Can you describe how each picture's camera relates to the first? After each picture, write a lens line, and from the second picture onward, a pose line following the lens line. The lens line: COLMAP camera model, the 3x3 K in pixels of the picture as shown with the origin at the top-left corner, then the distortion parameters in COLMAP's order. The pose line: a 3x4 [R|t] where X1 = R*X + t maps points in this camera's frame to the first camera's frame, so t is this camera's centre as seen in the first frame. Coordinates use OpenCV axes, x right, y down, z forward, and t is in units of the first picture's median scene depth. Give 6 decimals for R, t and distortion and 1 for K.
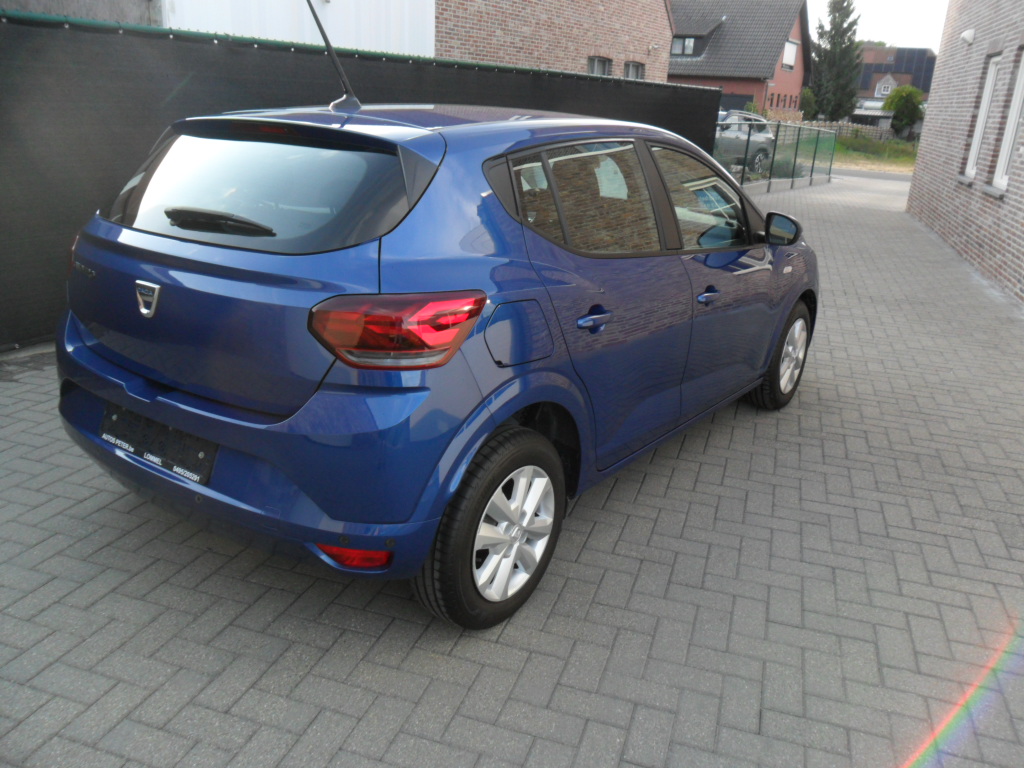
lens RADIAL K [[817.2, 0, 512.0], [0, 817.2, 384.0], [0, 0, 1]] dist [0.004643, 0.005899]
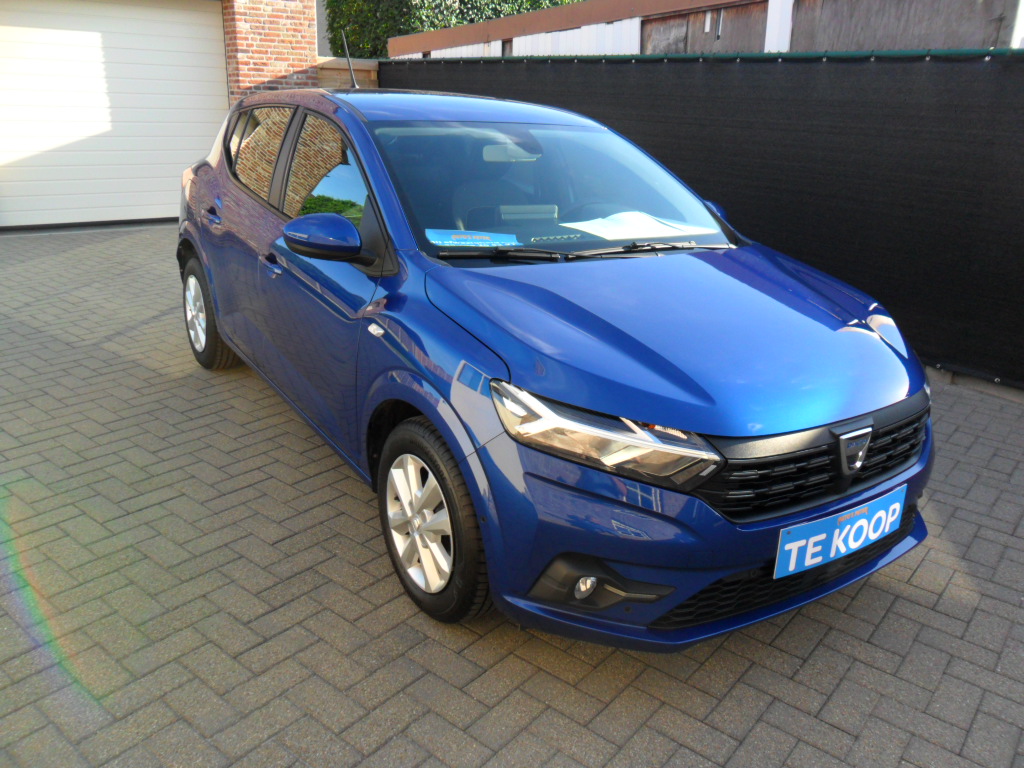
lens RADIAL K [[817.2, 0, 512.0], [0, 817.2, 384.0], [0, 0, 1]] dist [0.004643, 0.005899]
pose [[-0.348643, 0.246868, -0.904160, 0.968900], [-0.358317, 0.856300, 0.371967, -0.413239], [0.866058, 0.453659, -0.210085, 1.379865]]
